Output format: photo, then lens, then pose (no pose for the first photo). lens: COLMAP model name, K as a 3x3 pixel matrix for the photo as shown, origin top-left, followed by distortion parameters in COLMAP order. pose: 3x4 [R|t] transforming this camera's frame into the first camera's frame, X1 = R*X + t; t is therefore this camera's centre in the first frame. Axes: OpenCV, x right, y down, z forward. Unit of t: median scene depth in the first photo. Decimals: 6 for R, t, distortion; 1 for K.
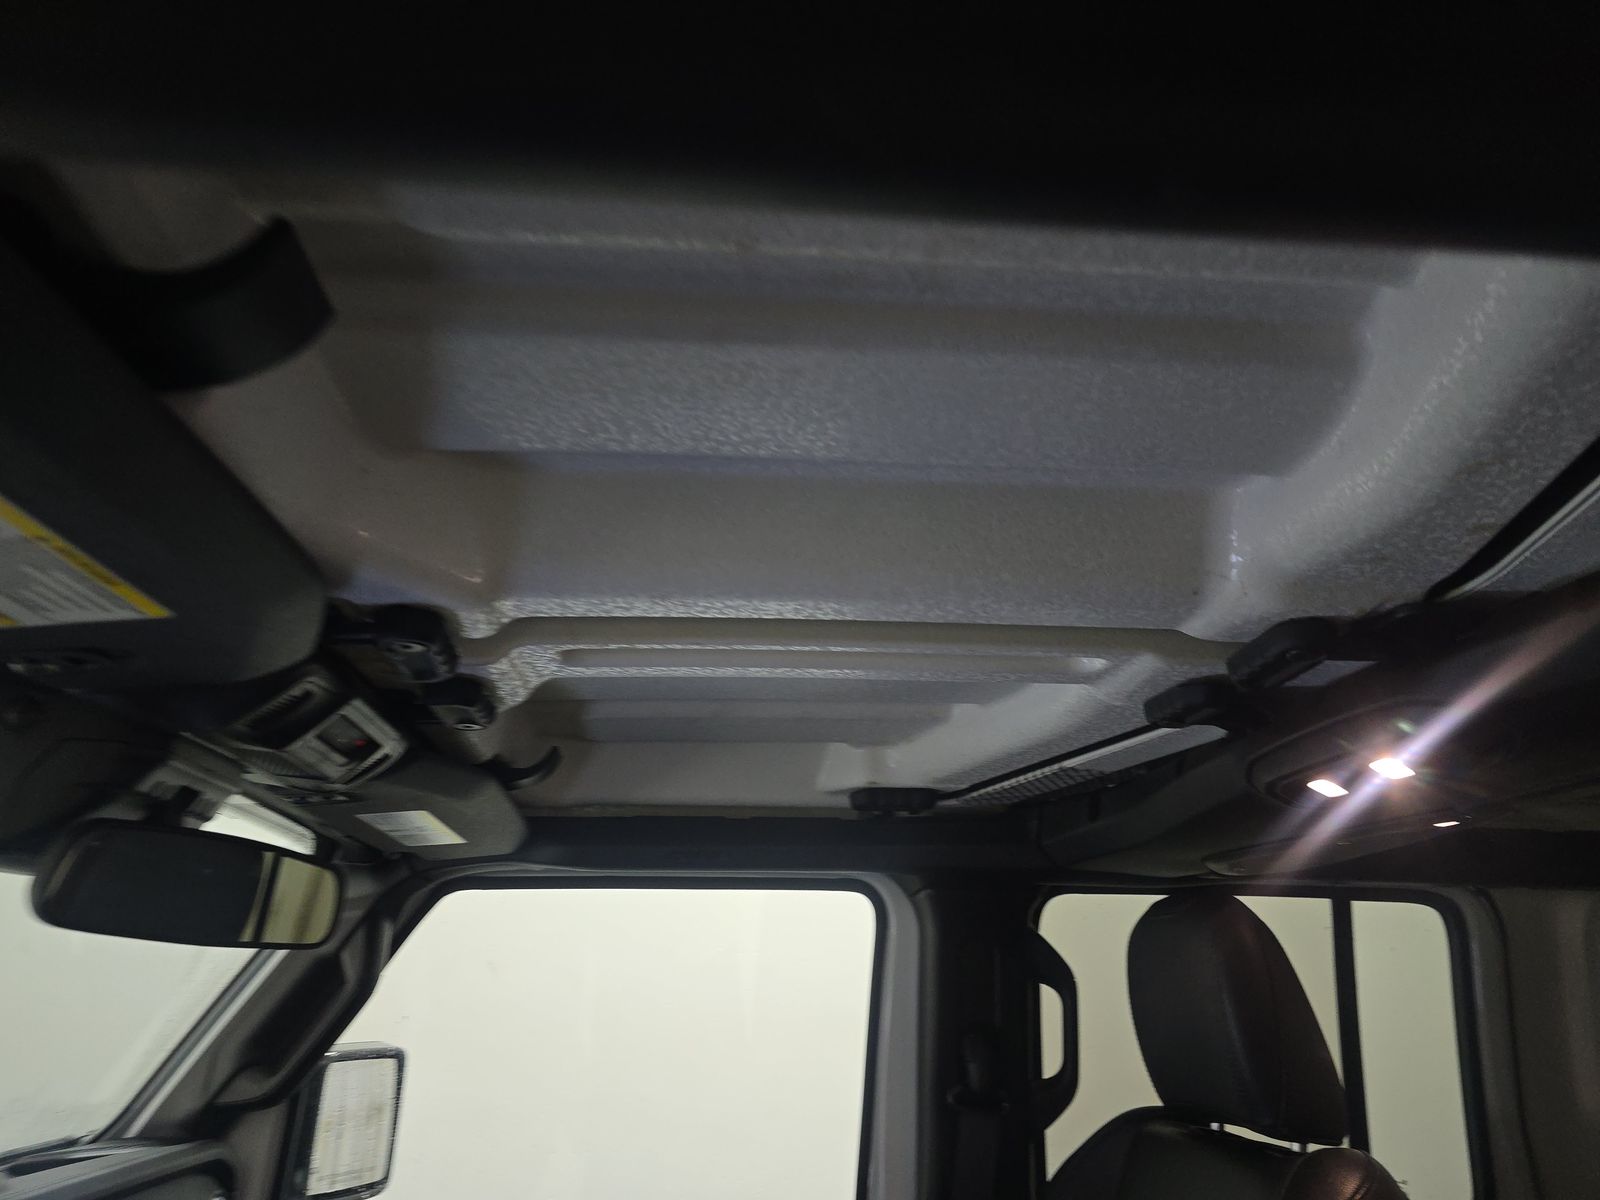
lens RADIAL K [[1084.1, 0, 800.0], [0, 1084.1, 600.0], [0, 0, 1]] dist [0.003029, -0.003624]
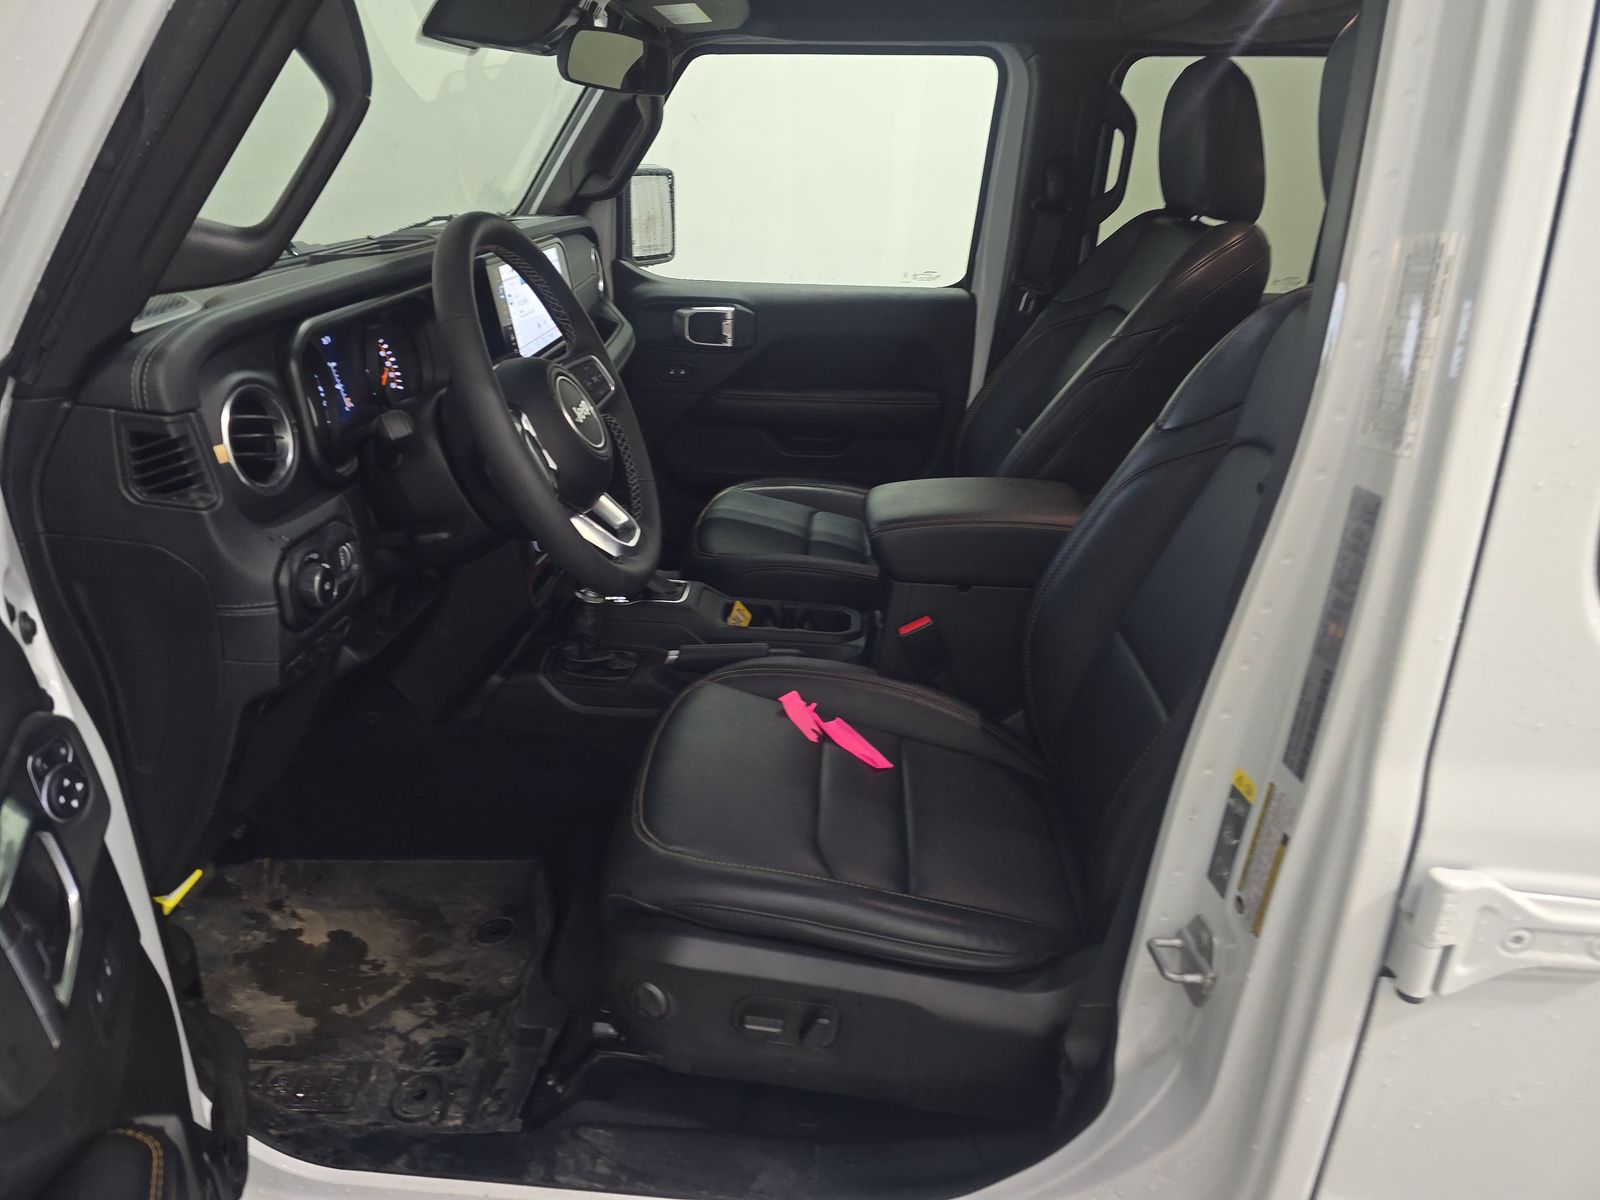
lens RADIAL K [[1084.1, 0, 800.0], [0, 1084.1, 600.0], [0, 0, 1]] dist [0.003029, -0.003624]
pose [[0.988386, 0.067260, -0.136268, 0.061808], [0.040122, 0.749396, 0.660906, -0.143554], [0.146571, -0.658697, 0.737994, -0.540188]]
